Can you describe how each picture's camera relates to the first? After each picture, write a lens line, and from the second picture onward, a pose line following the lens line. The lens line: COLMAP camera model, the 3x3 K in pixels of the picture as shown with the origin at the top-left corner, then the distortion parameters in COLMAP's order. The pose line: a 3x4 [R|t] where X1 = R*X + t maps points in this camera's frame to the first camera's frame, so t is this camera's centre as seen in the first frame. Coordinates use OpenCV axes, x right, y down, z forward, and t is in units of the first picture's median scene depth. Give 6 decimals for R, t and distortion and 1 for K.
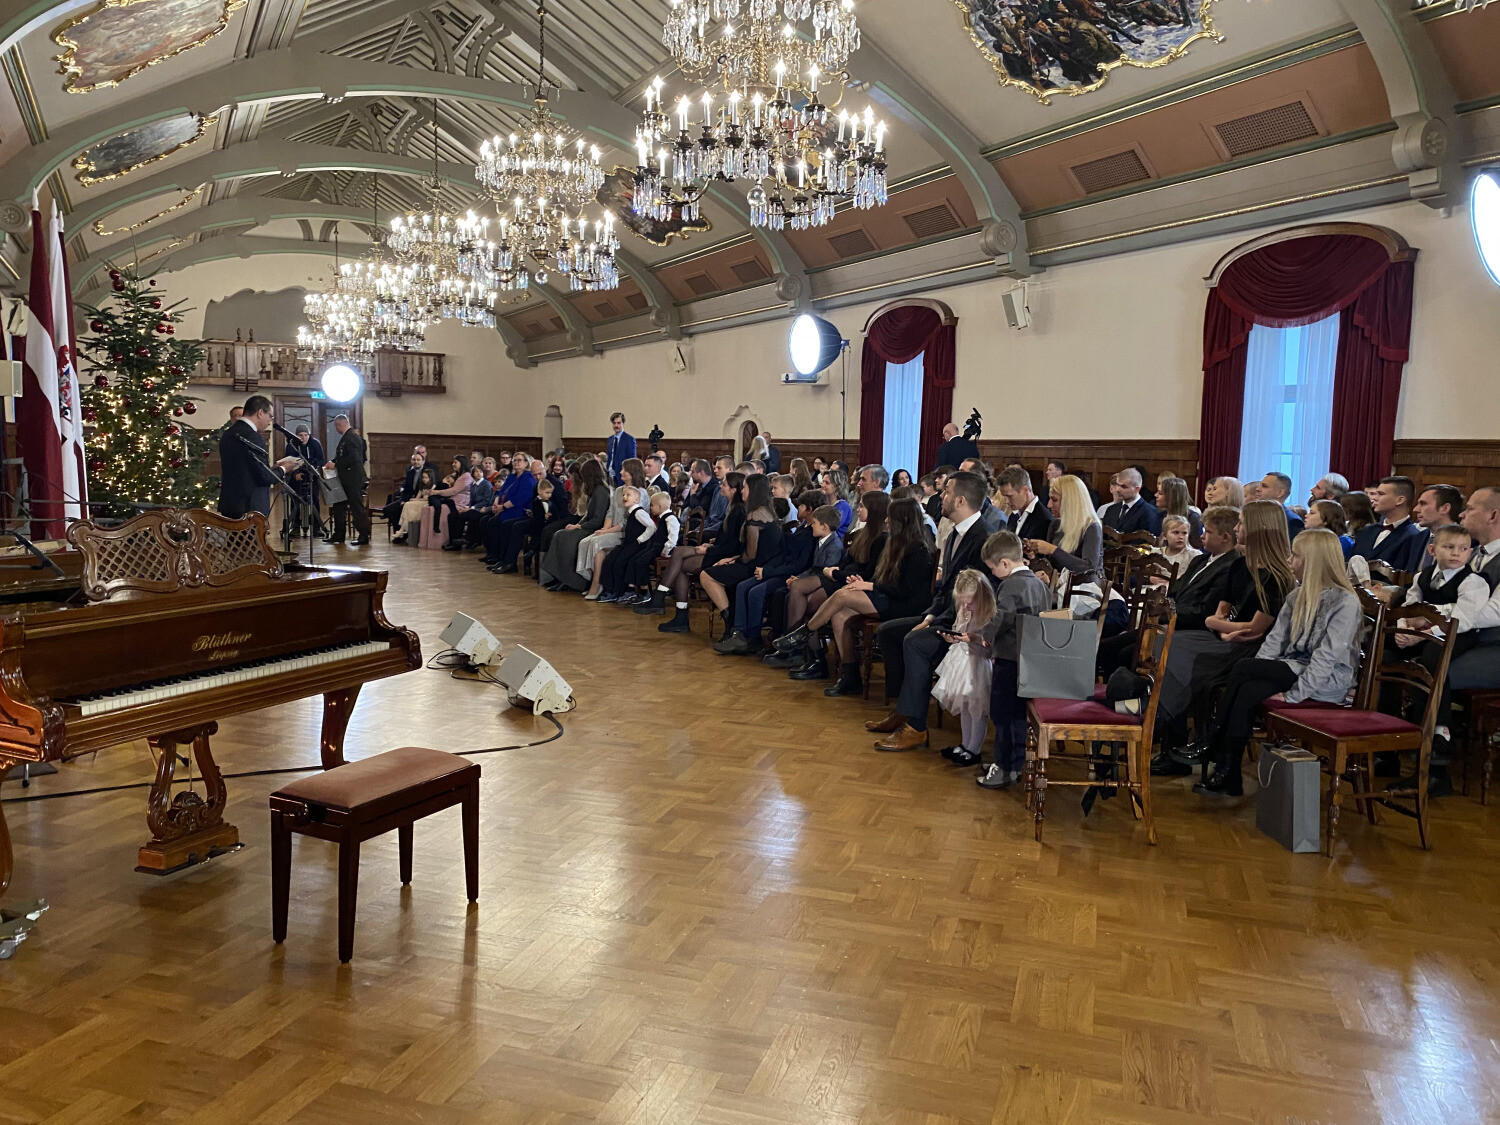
lens RADIAL K [[1207.3, 0, 750.1], [0, 1207.3, 554.8], [0, 0, 1]] dist [0.045484, -0.014144]
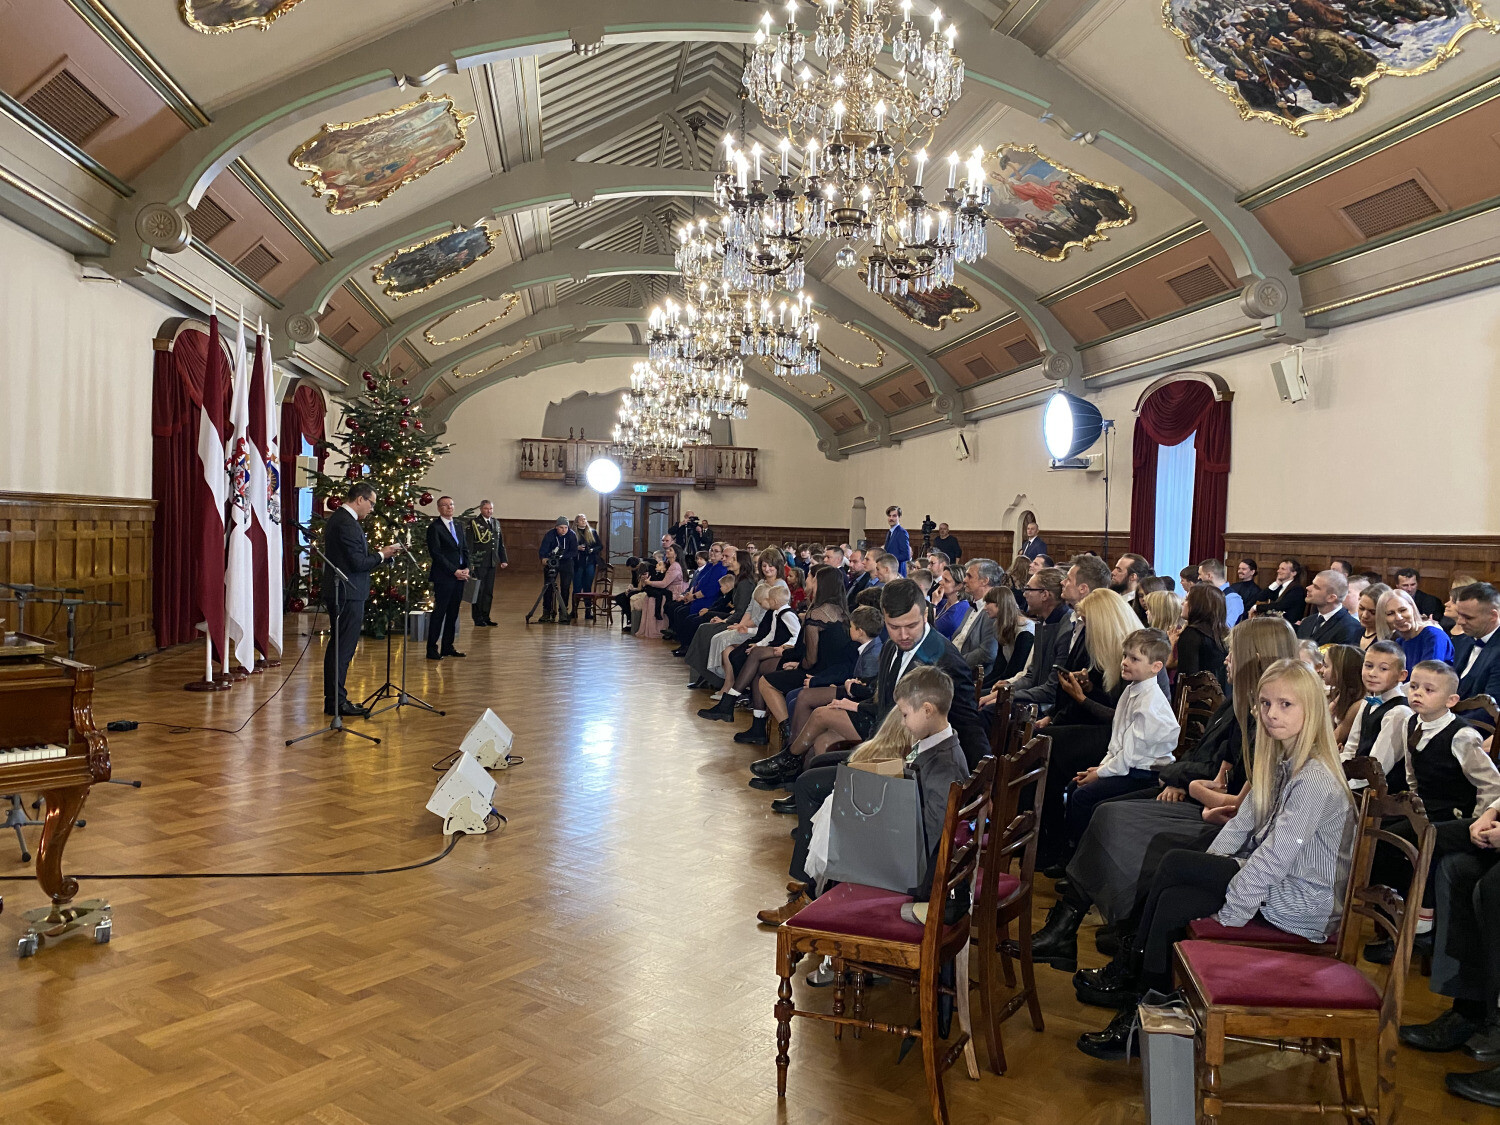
lens RADIAL K [[1200.6, 0, 750.0], [0, 1200.6, 562.5], [0, 0, 1]] dist [0.066857, -0.041407]
pose [[0.950485, 0.016033, -0.310357, 0.143711], [-0.037662, 0.997250, -0.063822, -0.008519], [0.308480, 0.072351, 0.948475, 0.102744]]
